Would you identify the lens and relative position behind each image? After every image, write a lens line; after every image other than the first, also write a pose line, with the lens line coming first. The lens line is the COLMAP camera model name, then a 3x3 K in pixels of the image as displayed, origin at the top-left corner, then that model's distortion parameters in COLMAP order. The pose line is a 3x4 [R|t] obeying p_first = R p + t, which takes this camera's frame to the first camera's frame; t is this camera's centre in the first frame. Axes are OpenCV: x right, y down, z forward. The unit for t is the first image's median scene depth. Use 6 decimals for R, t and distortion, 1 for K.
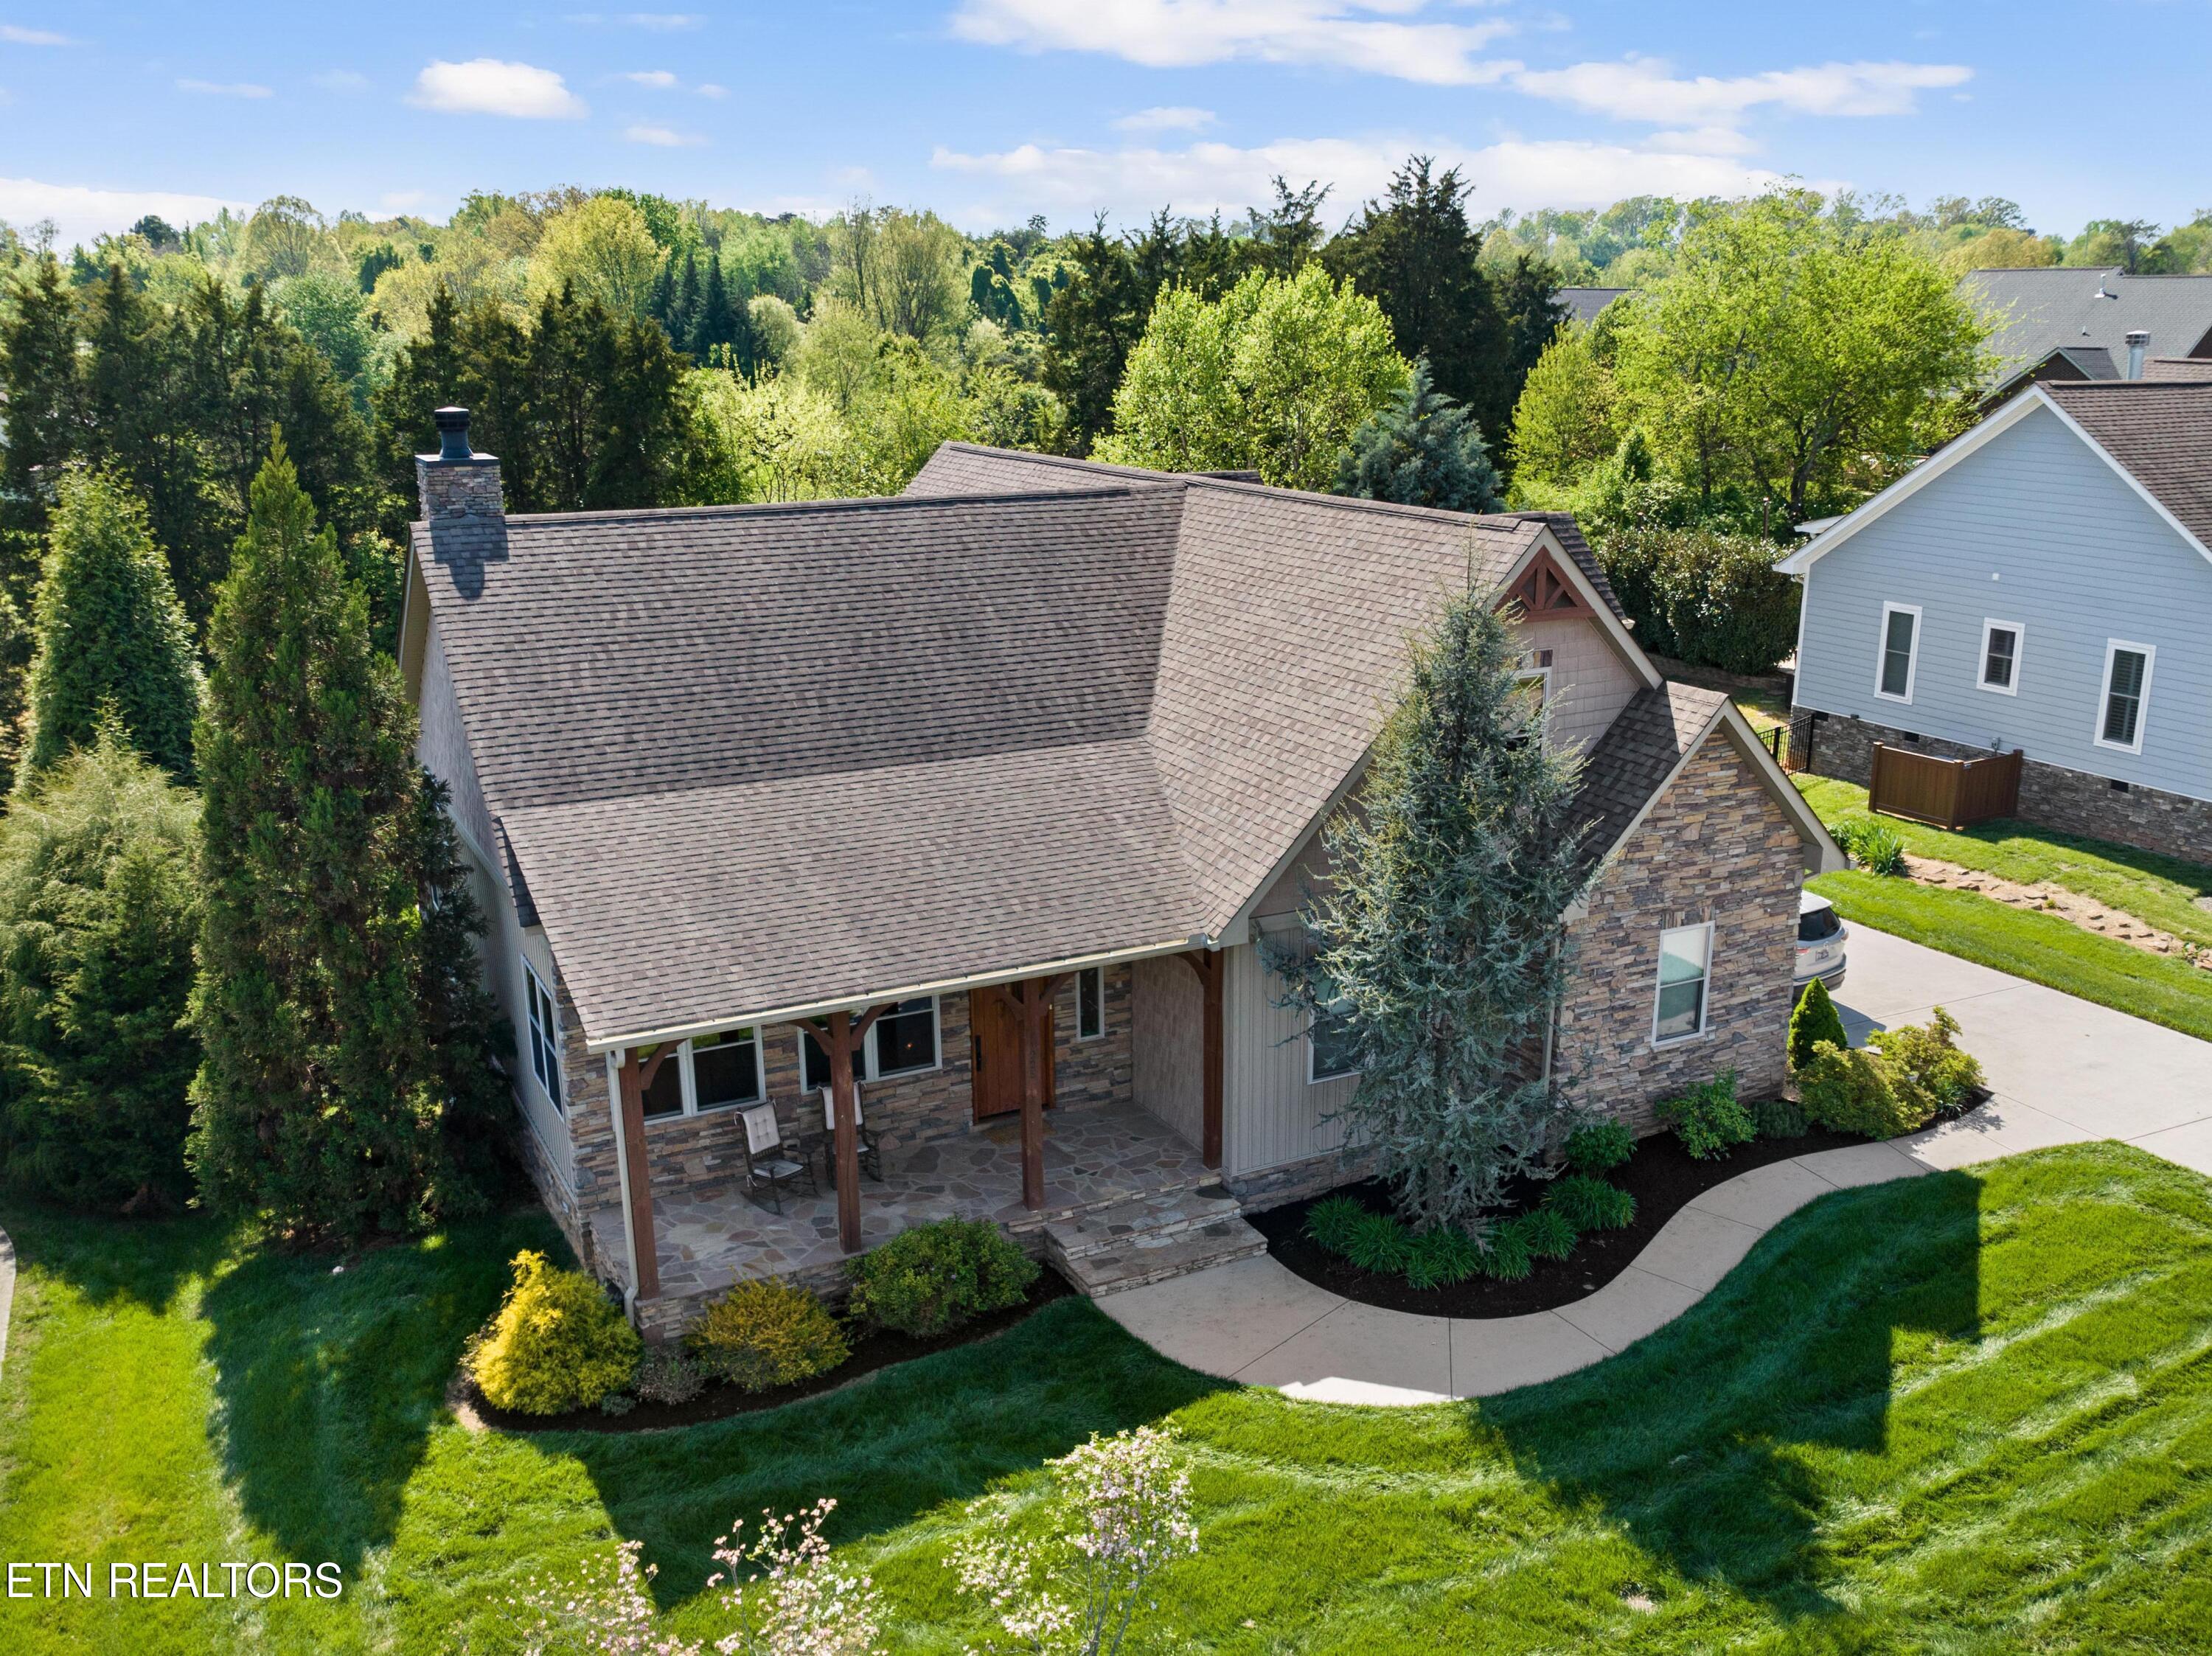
lens RADIAL K [[1920.9, 0, 1149.3], [0, 1920.9, 927.4], [0, 0, 1]] dist [-0.034670, -0.006211]
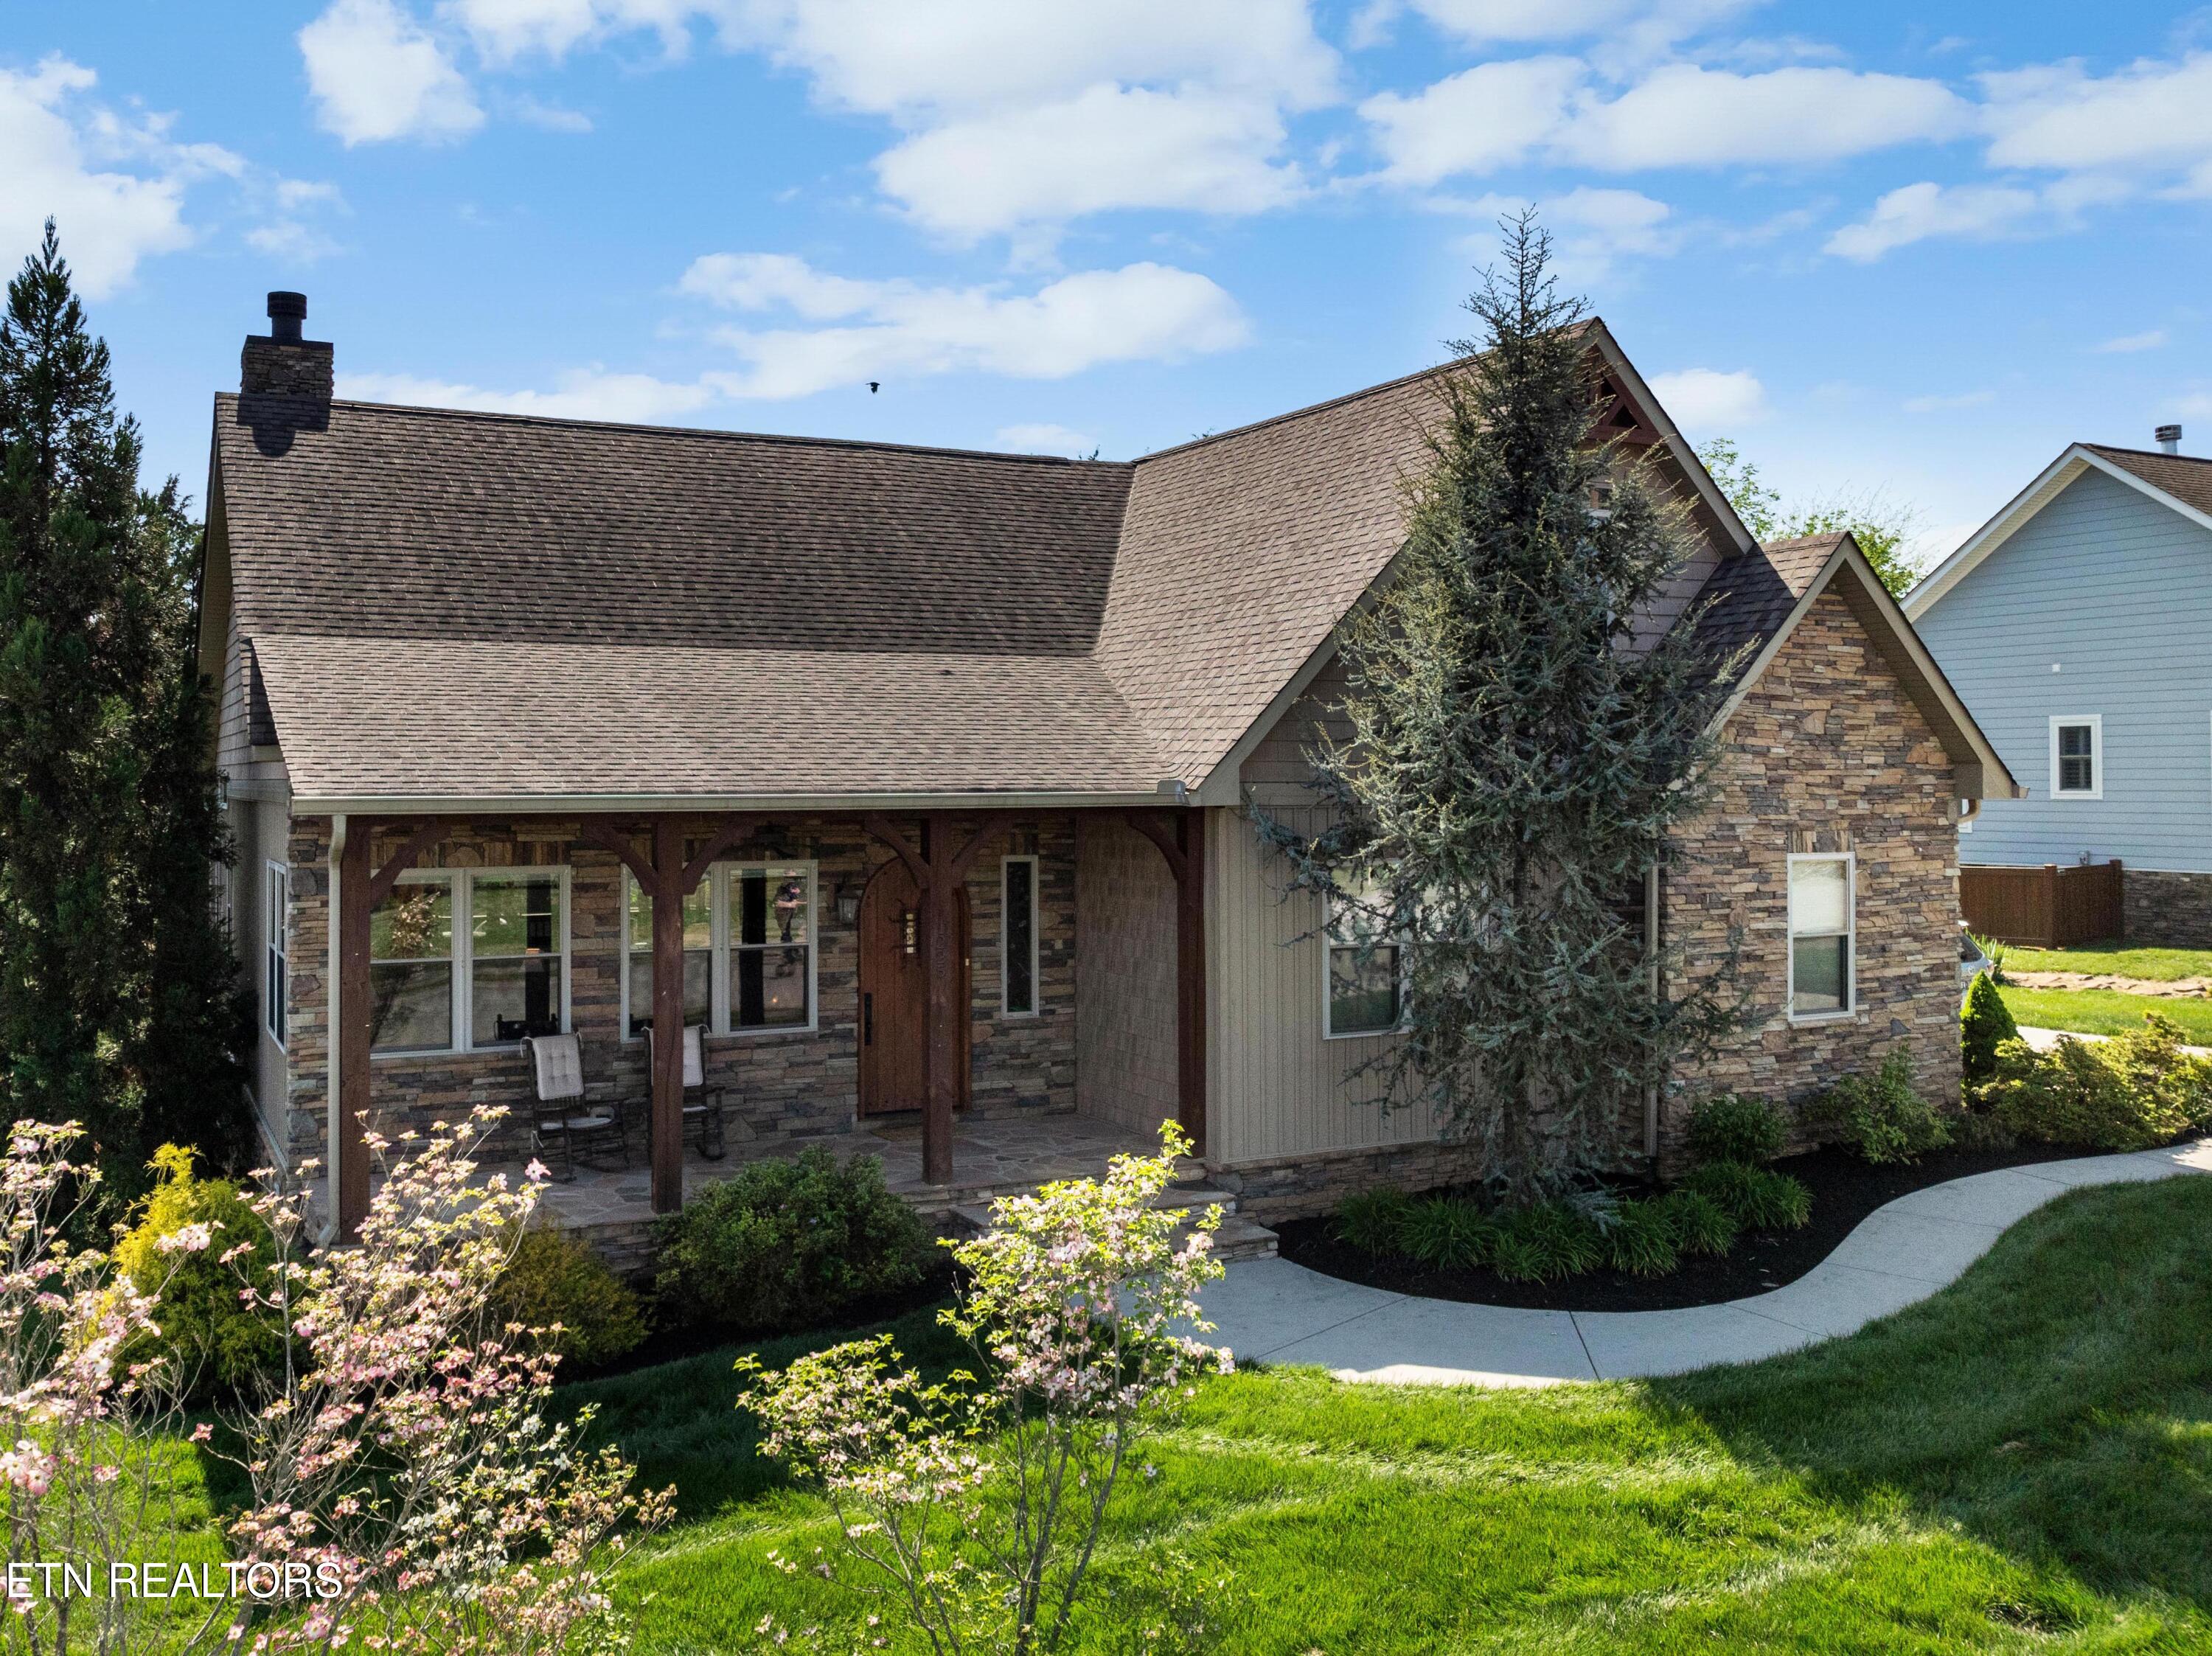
lens RADIAL K [[1894.1, 0, 1002.4], [0, 1894.1, 744.1], [0, 0, 1]] dist [-0.045874, -0.001162]
pose [[0.999333, 0.000841, -0.036513, -0.011393], [-0.012524, 0.947017, -0.320939, 0.201247], [0.034308, 0.321182, 0.946396, 0.287493]]
